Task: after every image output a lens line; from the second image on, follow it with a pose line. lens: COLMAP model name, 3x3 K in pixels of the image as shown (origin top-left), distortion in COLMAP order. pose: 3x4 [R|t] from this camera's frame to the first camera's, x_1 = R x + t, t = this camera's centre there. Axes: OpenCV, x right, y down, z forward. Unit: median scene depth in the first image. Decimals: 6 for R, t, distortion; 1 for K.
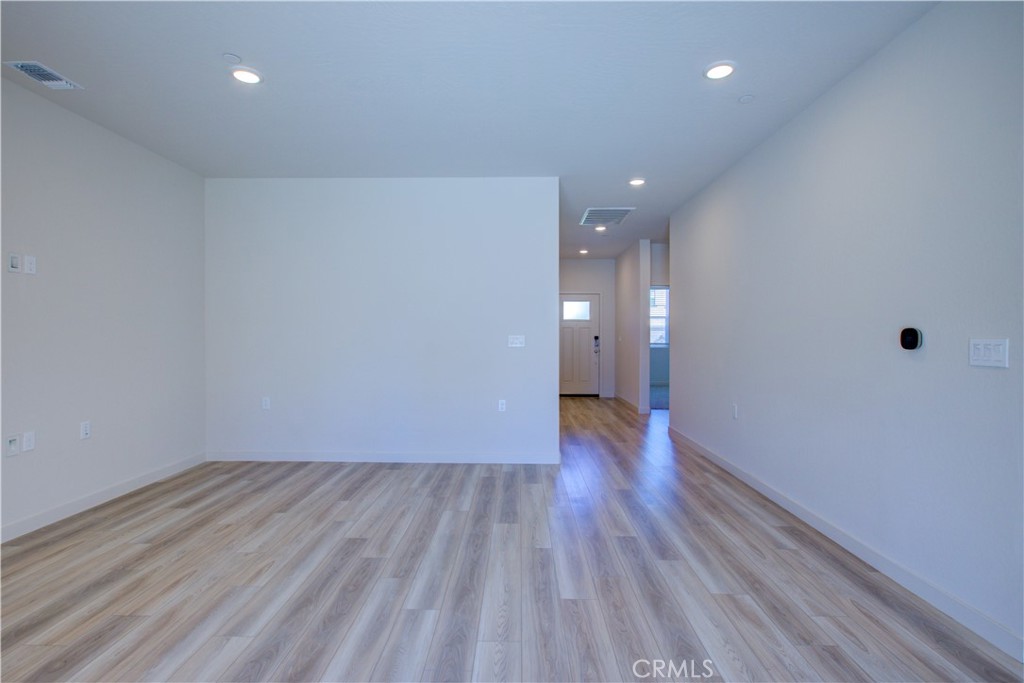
lens RADIAL K [[470.2, 0, 512.0], [0, 470.2, 341.5], [0, 0, 1]] dist [-0.019815, 0.000967]
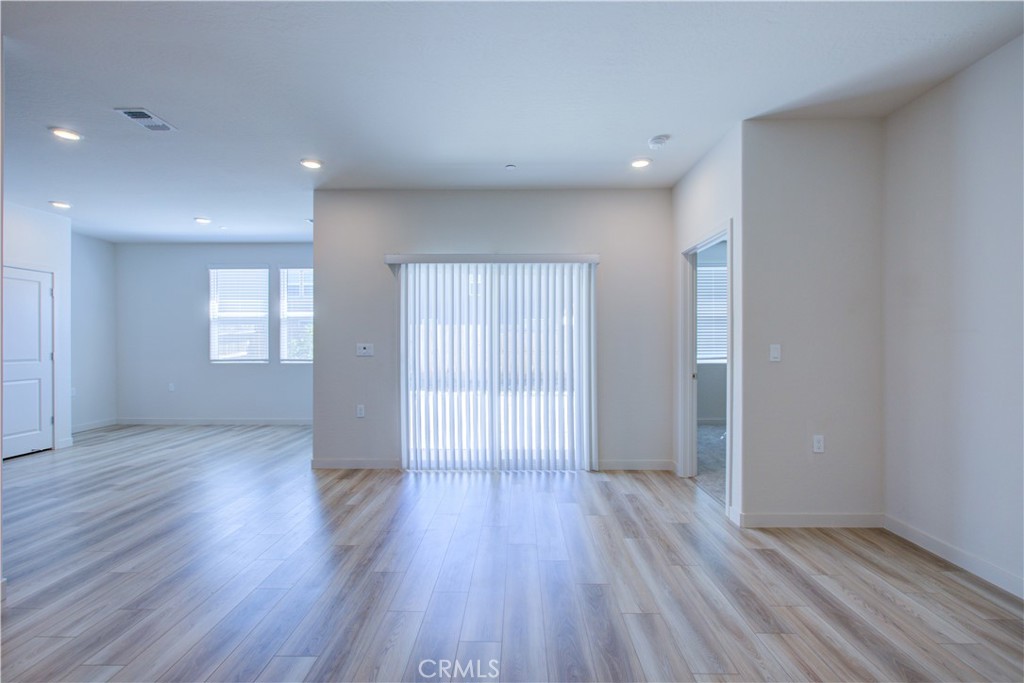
lens RADIAL K [[470.0, 0, 503.2], [0, 470.0, 340.3], [0, 0, 1]] dist [-0.000449, 0.000138]
pose [[-0.999800, -0.002424, 0.019831, -0.207482], [-0.002279, 0.999971, 0.007307, -0.023830], [-0.019848, 0.007260, -0.999777, 1.547377]]
